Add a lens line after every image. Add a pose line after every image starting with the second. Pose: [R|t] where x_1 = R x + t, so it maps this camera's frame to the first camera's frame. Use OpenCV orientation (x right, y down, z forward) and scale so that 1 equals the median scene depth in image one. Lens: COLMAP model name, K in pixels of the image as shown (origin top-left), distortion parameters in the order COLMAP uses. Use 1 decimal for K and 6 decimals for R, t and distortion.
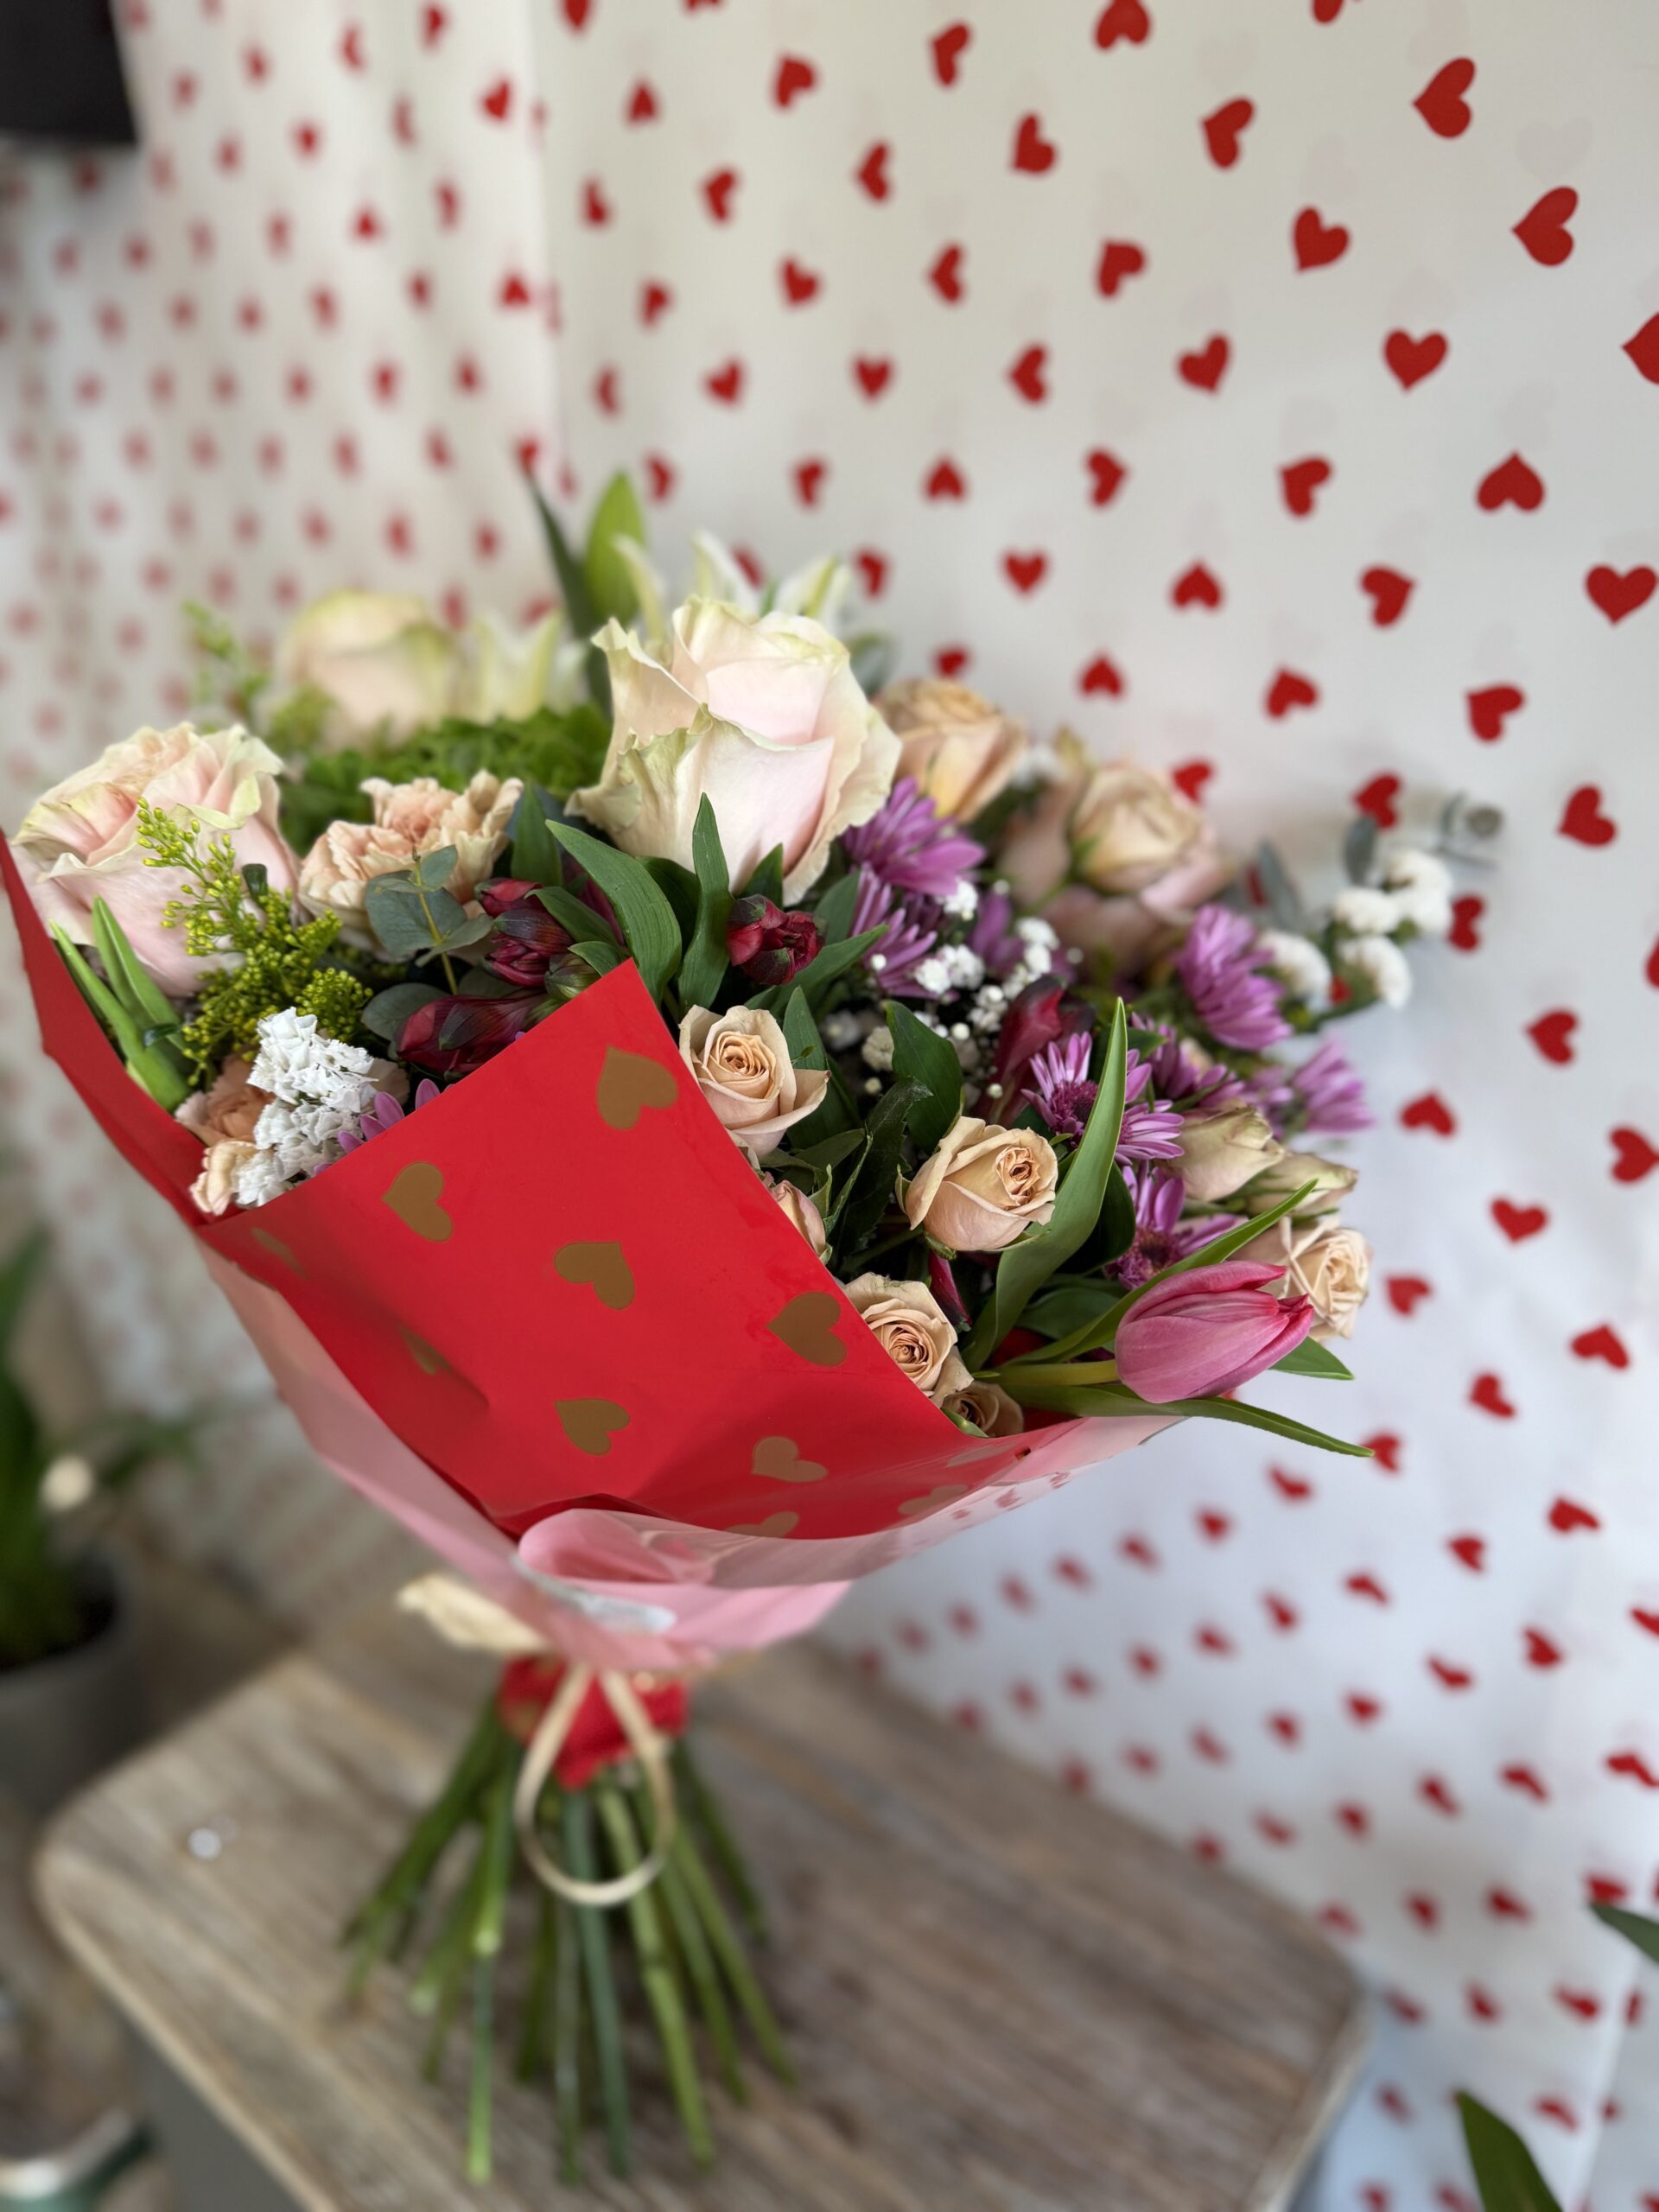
lens RADIAL K [[1609.3, 0, 824.3], [0, 1609.3, 1100.2], [0, 0, 1]] dist [-0.011105, -0.002236]
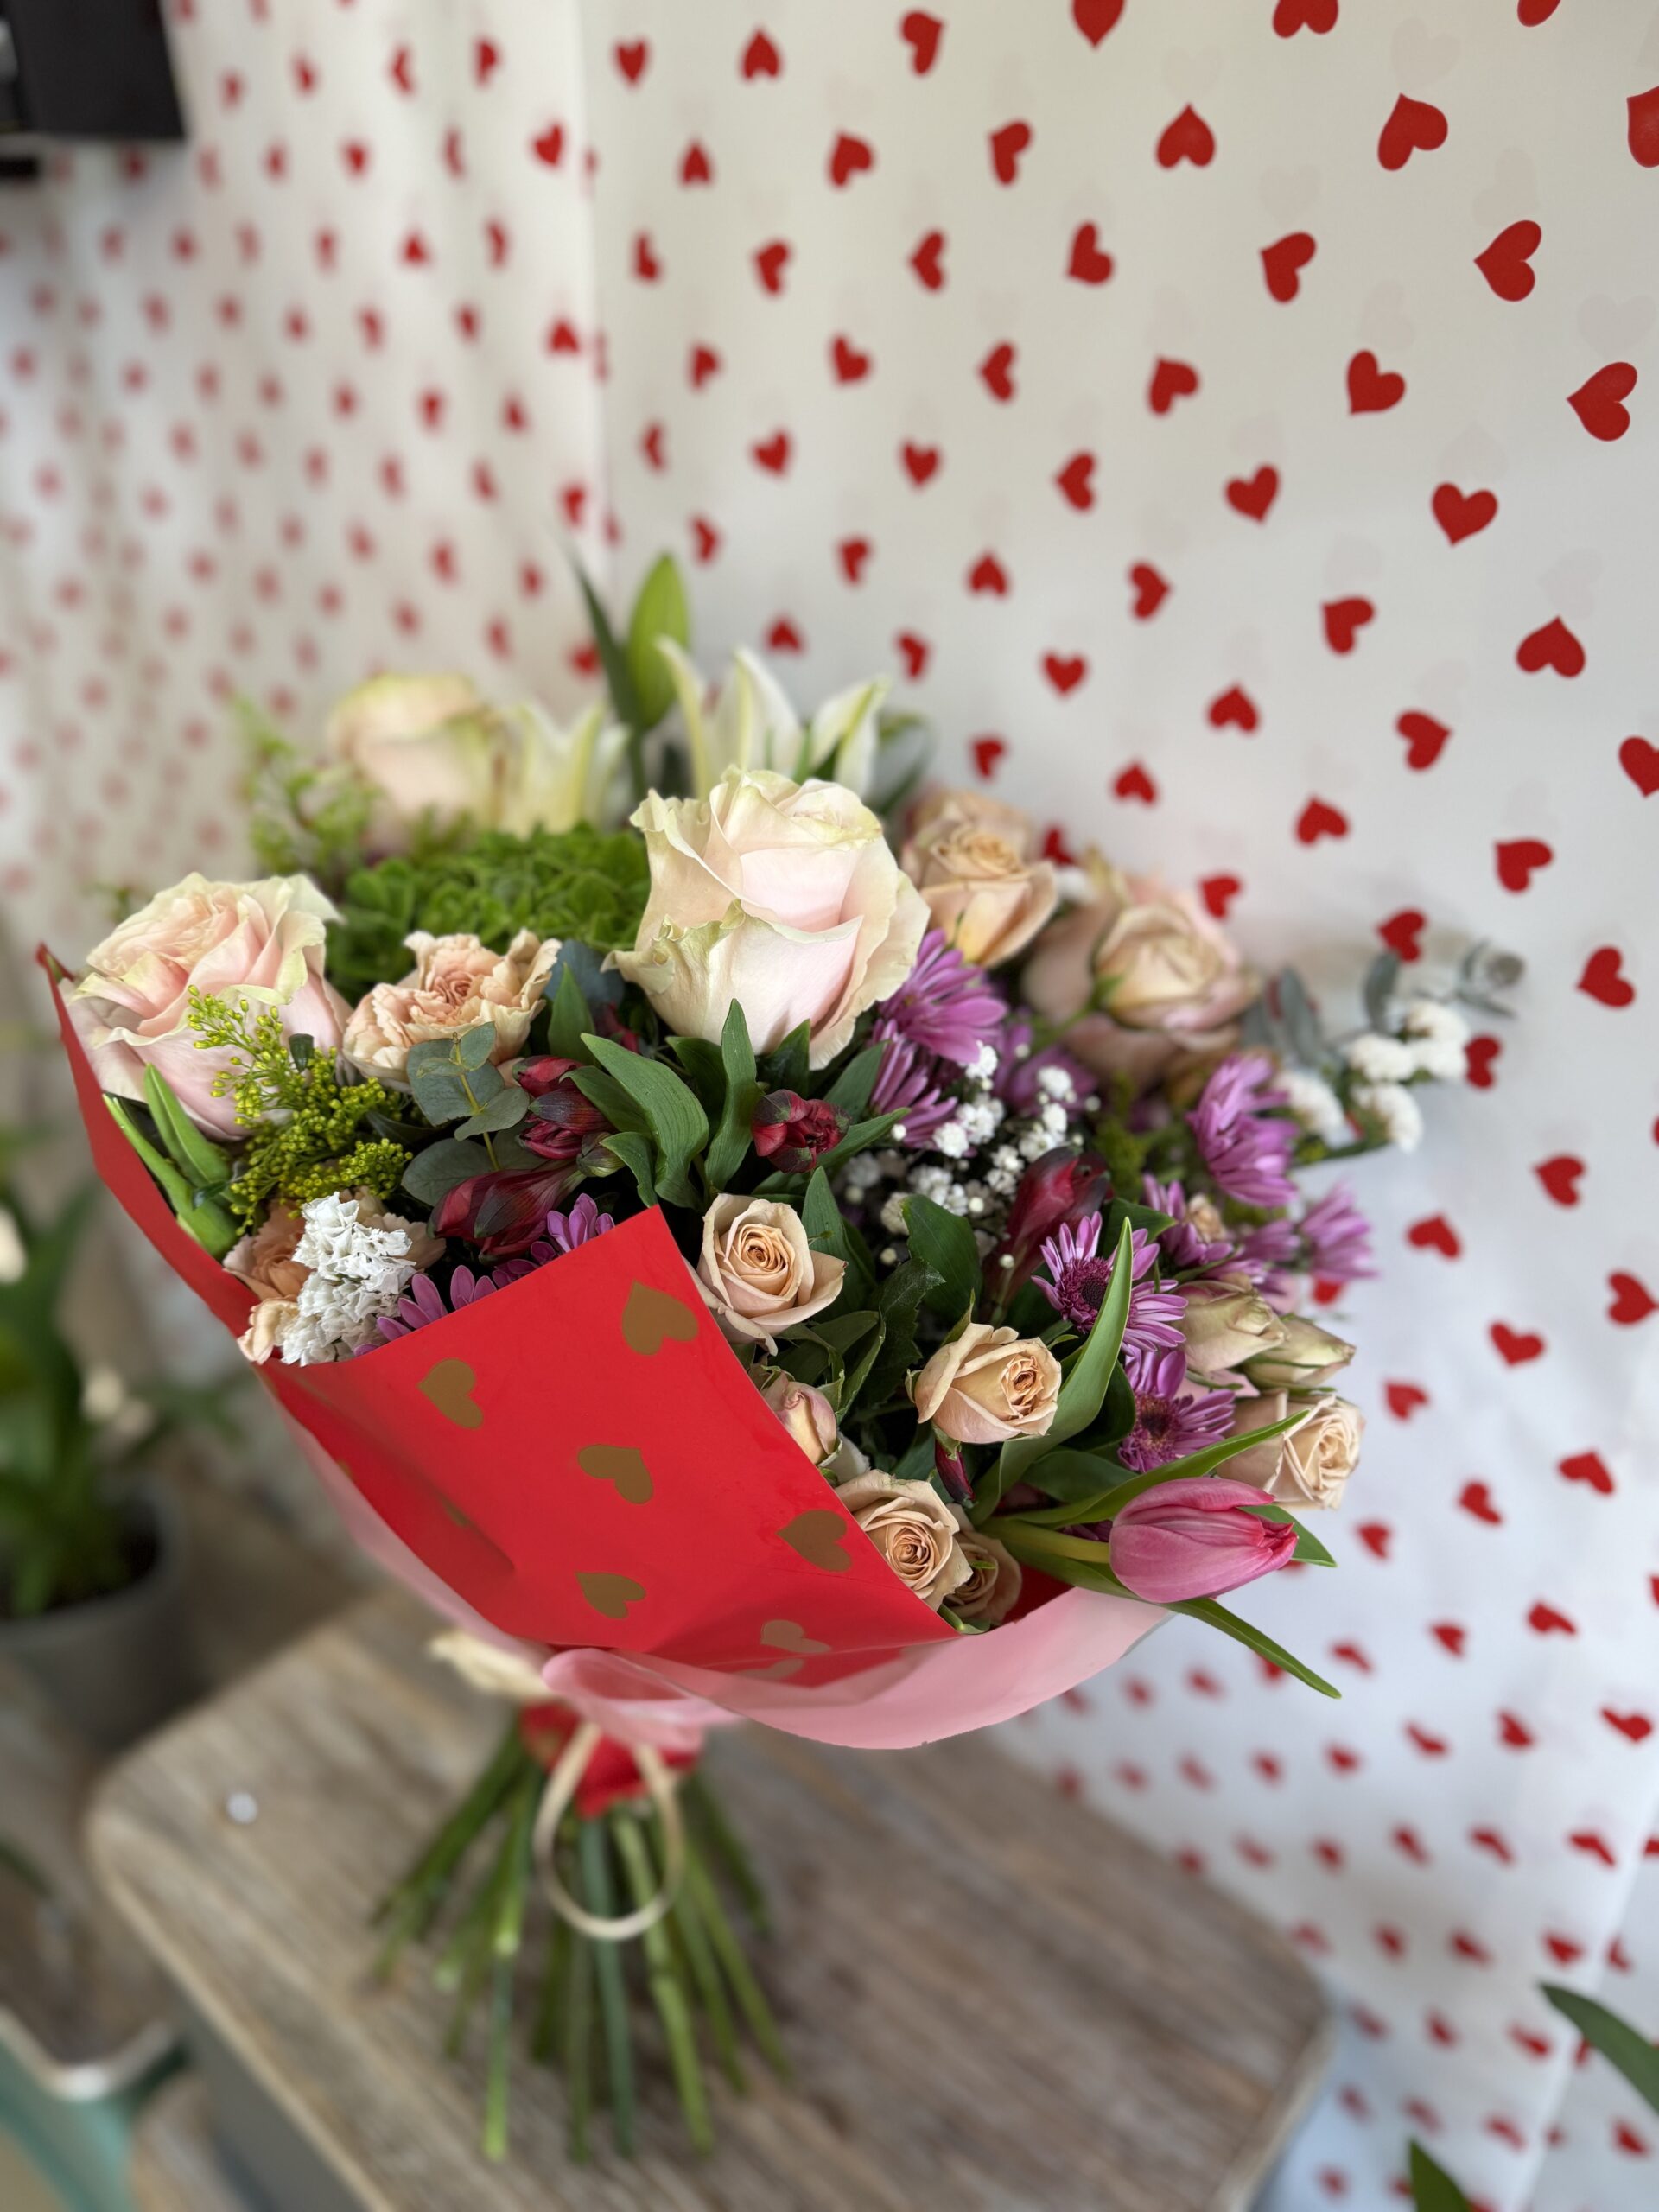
lens RADIAL K [[1602.0, 0, 828.6], [0, 1602.0, 1098.1], [0, 0, 1]] dist [-0.002964, -0.009717]
pose [[0.999296, 0.033551, -0.016815, 0.003706], [-0.032209, 0.996698, 0.074535, -0.143684], [0.019261, -0.073941, 0.997077, -0.020207]]
